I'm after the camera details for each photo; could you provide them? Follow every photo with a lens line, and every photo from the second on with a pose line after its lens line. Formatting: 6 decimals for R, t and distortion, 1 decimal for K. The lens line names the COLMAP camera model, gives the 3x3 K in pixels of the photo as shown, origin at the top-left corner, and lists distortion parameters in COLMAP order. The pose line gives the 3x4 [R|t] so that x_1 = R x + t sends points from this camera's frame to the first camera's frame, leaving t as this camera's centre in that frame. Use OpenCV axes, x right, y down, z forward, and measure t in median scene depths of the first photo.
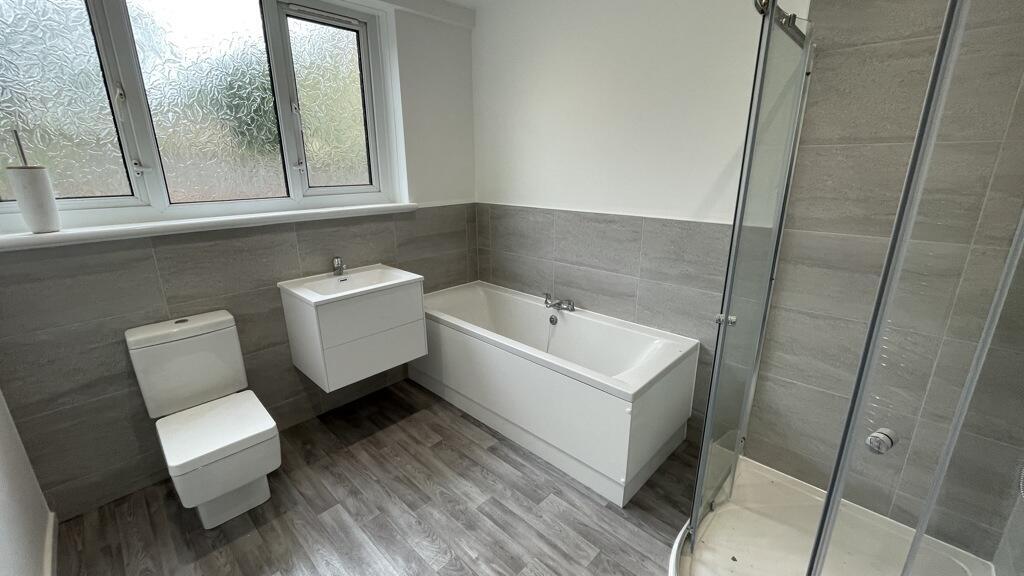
lens RADIAL K [[423.6, 0, 512.0], [0, 423.6, 288.0], [0, 0, 1]] dist [0.016040, 0.000119]
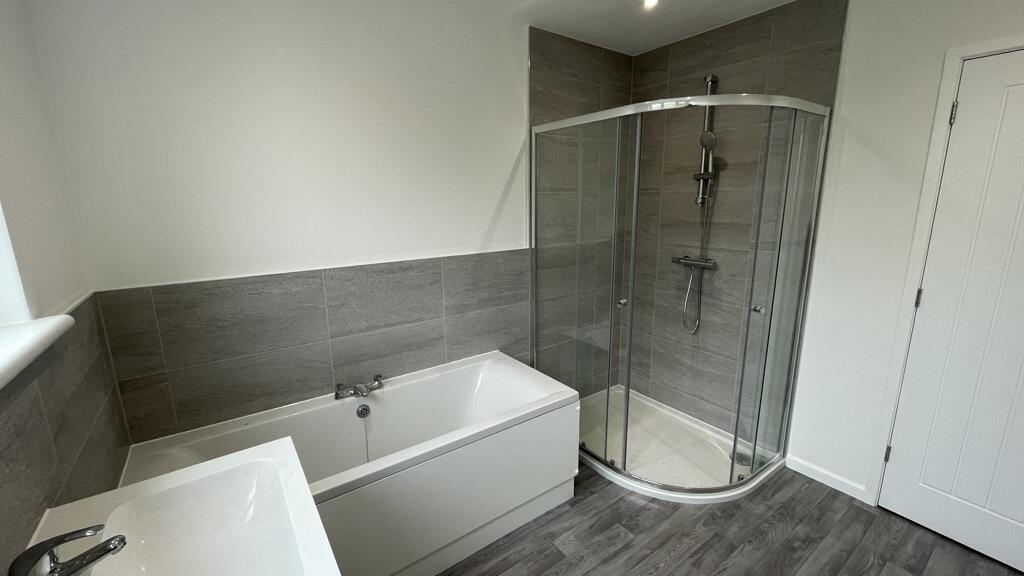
lens RADIAL K [[423.6, 0, 512.0], [0, 423.6, 288.0], [0, 0, 1]] dist [0.016040, 0.000119]
pose [[0.174580, -0.207384, 0.962556, -0.649121], [0.285944, 0.946117, 0.151980, -0.205927], [-0.942209, 0.248704, 0.224473, 0.645017]]
